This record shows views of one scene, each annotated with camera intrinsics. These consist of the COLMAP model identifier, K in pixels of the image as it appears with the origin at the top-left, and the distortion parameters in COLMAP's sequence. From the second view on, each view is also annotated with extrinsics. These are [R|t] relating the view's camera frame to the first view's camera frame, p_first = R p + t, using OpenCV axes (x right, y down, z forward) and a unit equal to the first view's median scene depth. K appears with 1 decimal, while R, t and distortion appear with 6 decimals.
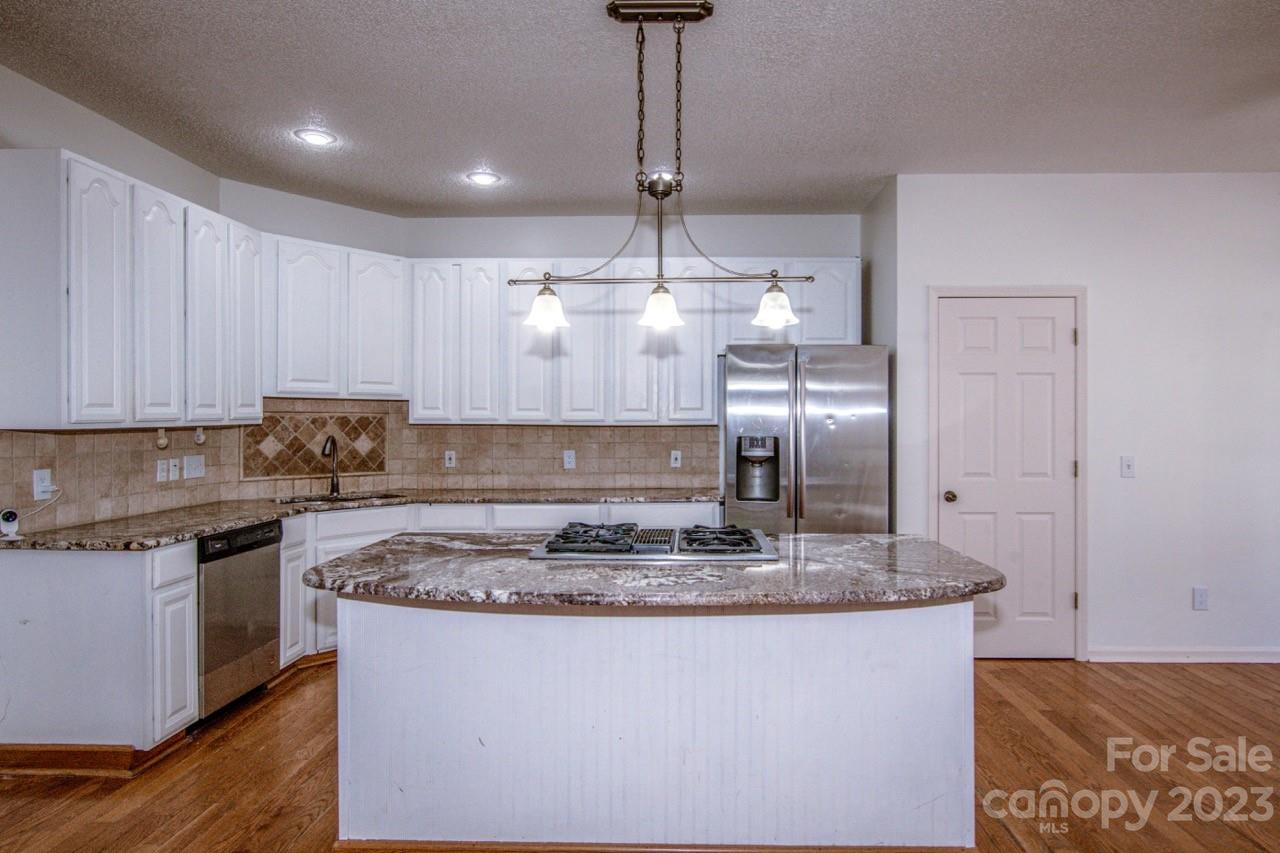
lens RADIAL K [[773.5, 0, 666.8], [0, 773.5, 413.3], [0, 0, 1]] dist [-0.030548, 0.006368]
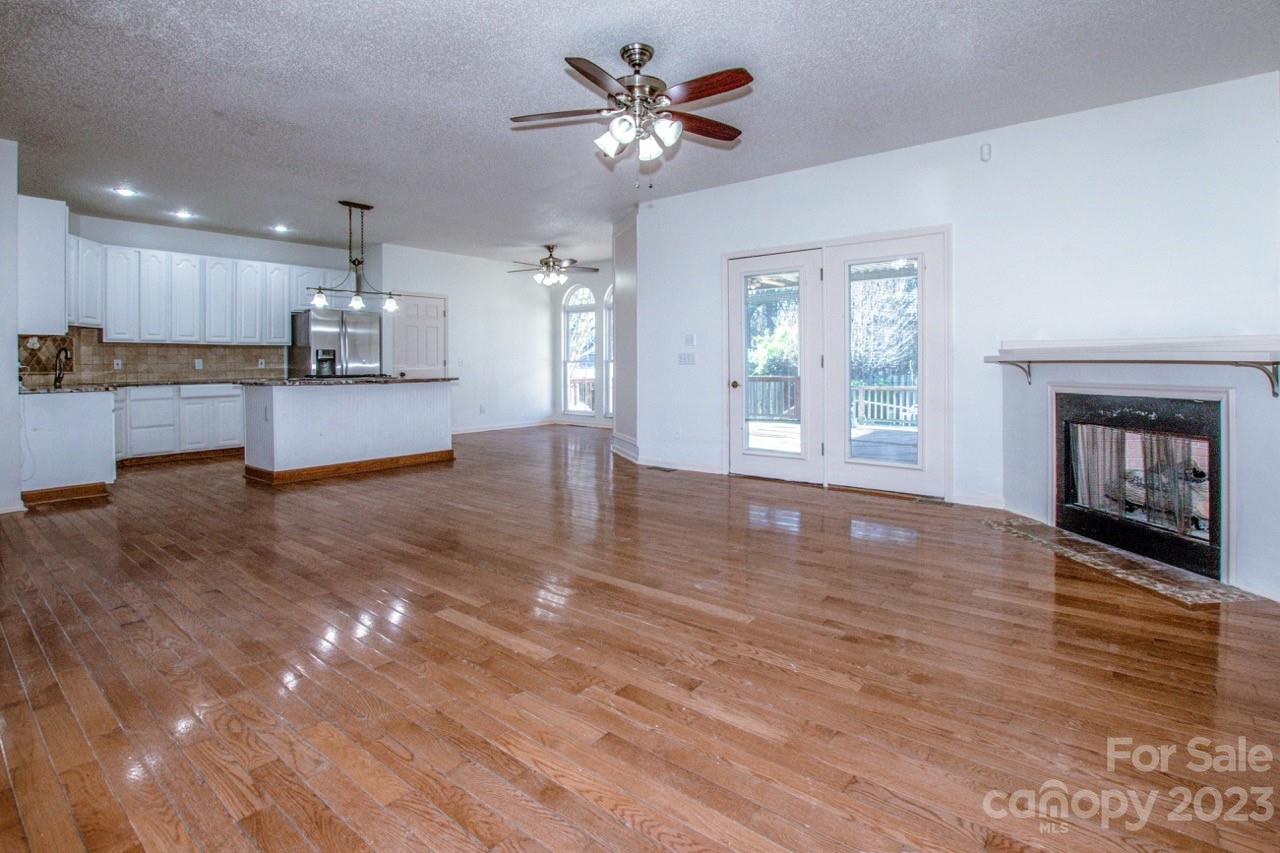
lens RADIAL K [[625.4, 0, 631.4], [0, 625.4, 363.2], [0, 0, 1]] dist [-0.025633, -0.001108]
pose [[0.623210, -0.003877, 0.782045, -0.714853], [0.000190, 0.999988, 0.004806, 0.057566], [-0.782054, -0.002847, 0.623204, -0.800699]]
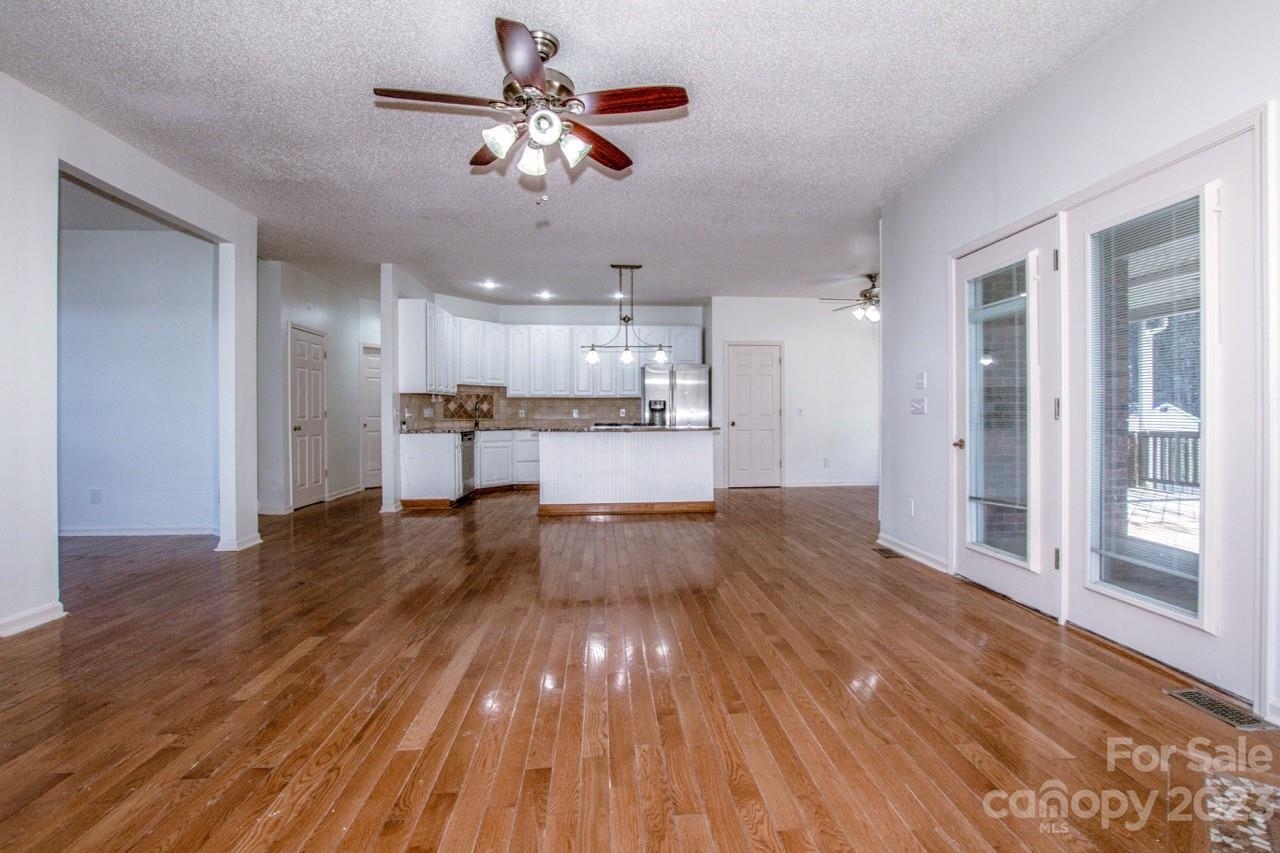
lens RADIAL K [[629.0, 0, 663.0], [0, 629.0, 420.2], [0, 0, 1]] dist [-0.033965, 0.004404]
pose [[0.993340, -0.006525, 0.115039, -0.094908], [0.004632, 0.999849, 0.016720, 0.057146], [-0.115131, -0.016075, 0.993220, -0.977049]]
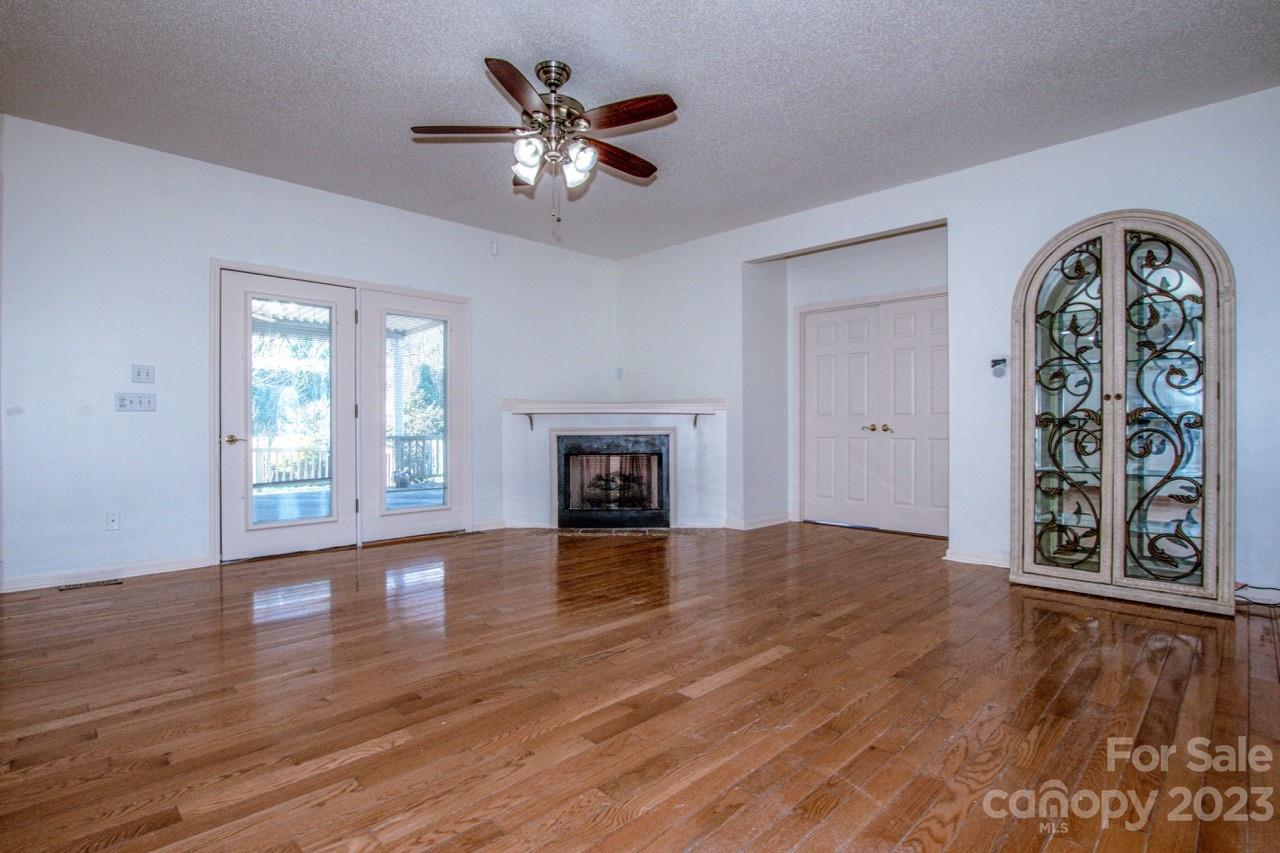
lens RADIAL K [[629.0, 0, 635.8], [0, 629.0, 429.3], [0, 0, 1]] dist [-0.033965, 0.004404]
pose [[-0.720273, -0.003350, 0.693682, -0.677001], [-0.005090, 0.999987, -0.000455, 0.088228], [-0.693672, -0.003859, -0.720281, 0.062677]]
